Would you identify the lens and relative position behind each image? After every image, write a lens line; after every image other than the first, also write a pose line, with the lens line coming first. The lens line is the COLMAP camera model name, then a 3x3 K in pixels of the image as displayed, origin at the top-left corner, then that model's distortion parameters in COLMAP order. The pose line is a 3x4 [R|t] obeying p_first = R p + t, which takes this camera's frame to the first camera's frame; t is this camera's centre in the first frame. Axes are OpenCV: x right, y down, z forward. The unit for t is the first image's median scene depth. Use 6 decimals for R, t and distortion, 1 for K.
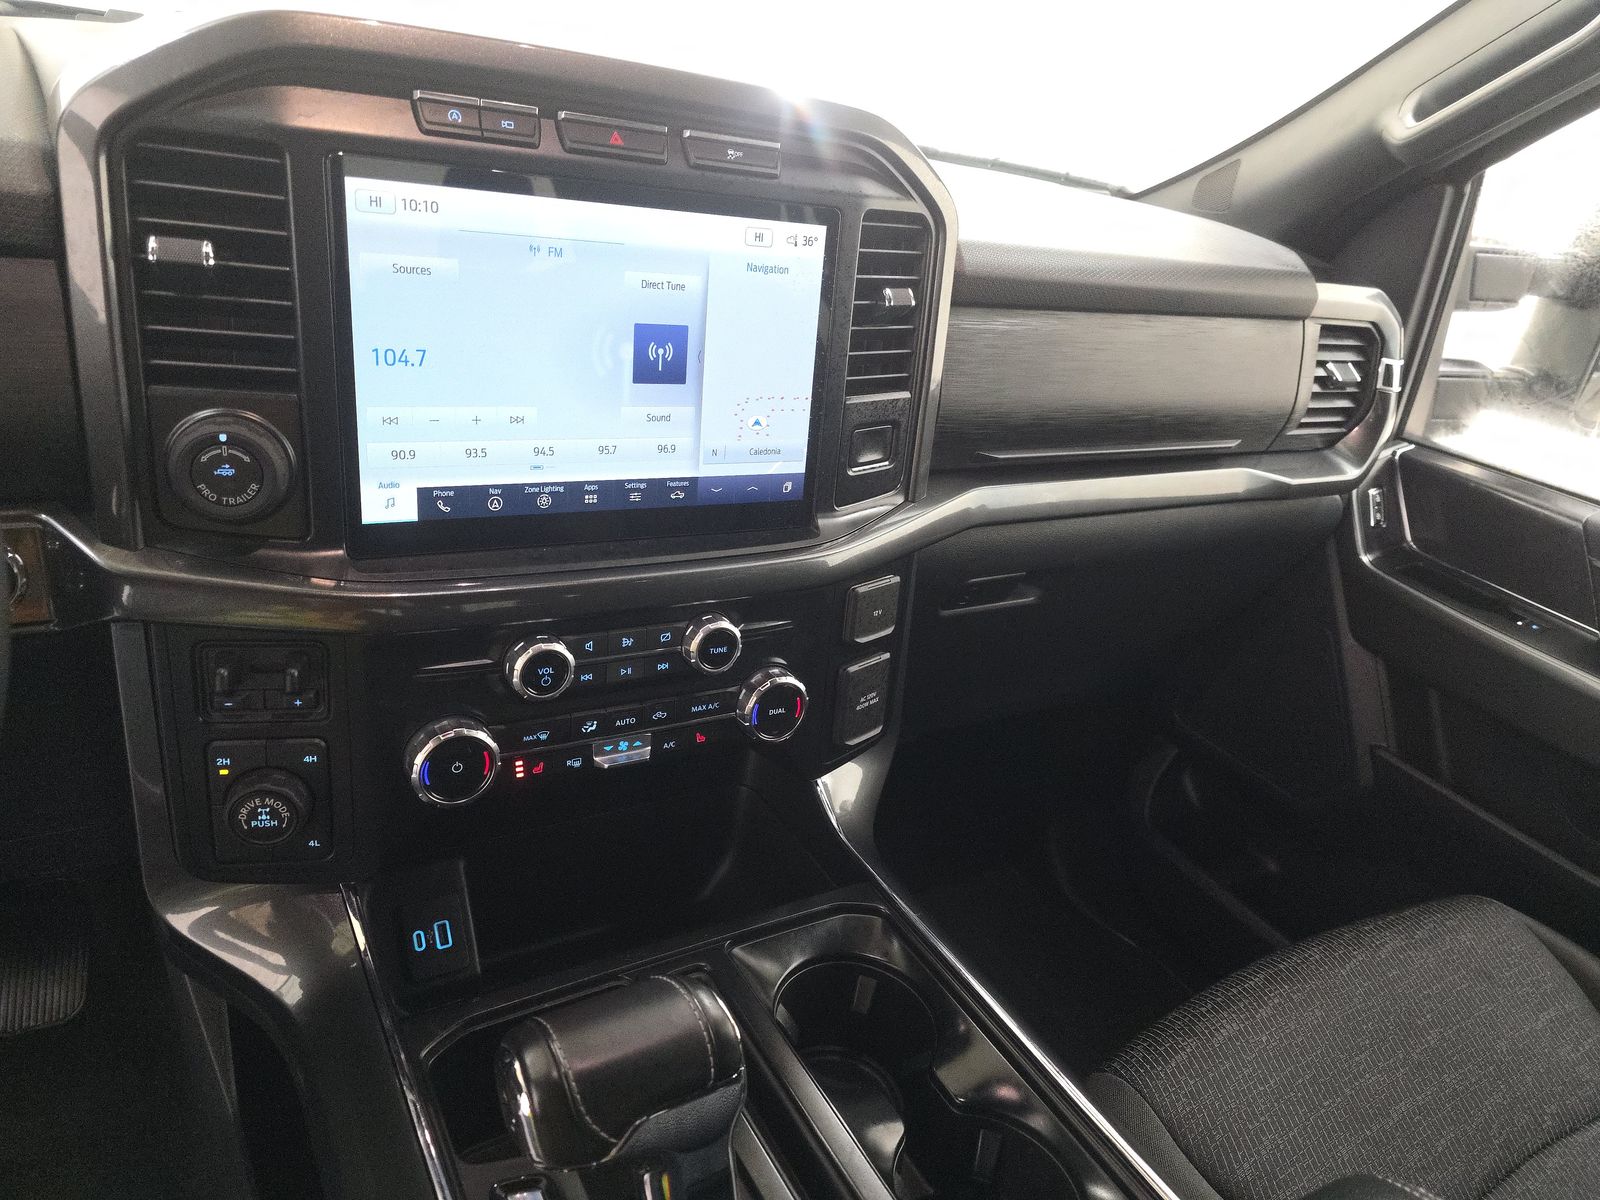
lens RADIAL K [[1097.9, 0, 812.9], [0, 1097.9, 620.4], [0, 0, 1]] dist [0.010588, 0.000708]
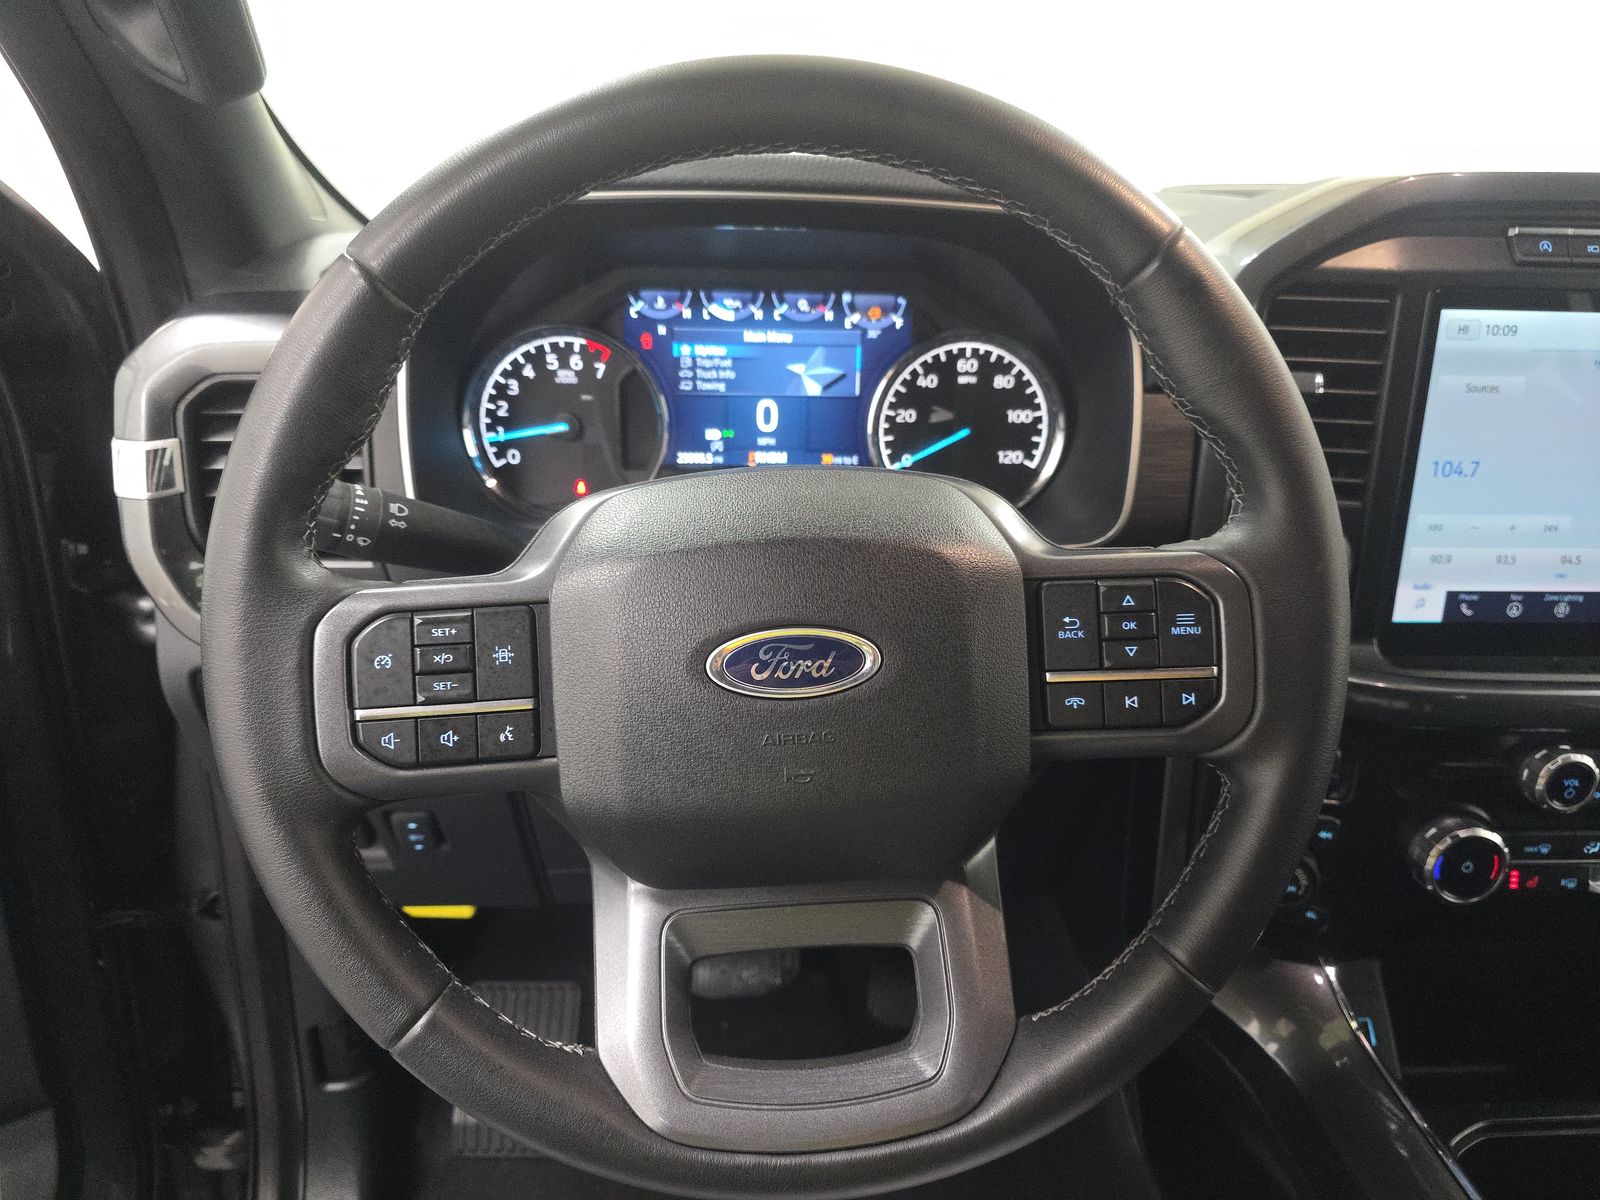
lens RADIAL K [[1110.3, 0, 800.0], [0, 1110.3, 600.0], [0, 0, 1]] dist [0.076975, -0.067843]
pose [[0.876339, 0.054300, -0.478625, -0.371933], [-0.107382, 0.990644, -0.084224, 0.043883], [0.469574, 0.125204, 0.873970, -0.223992]]
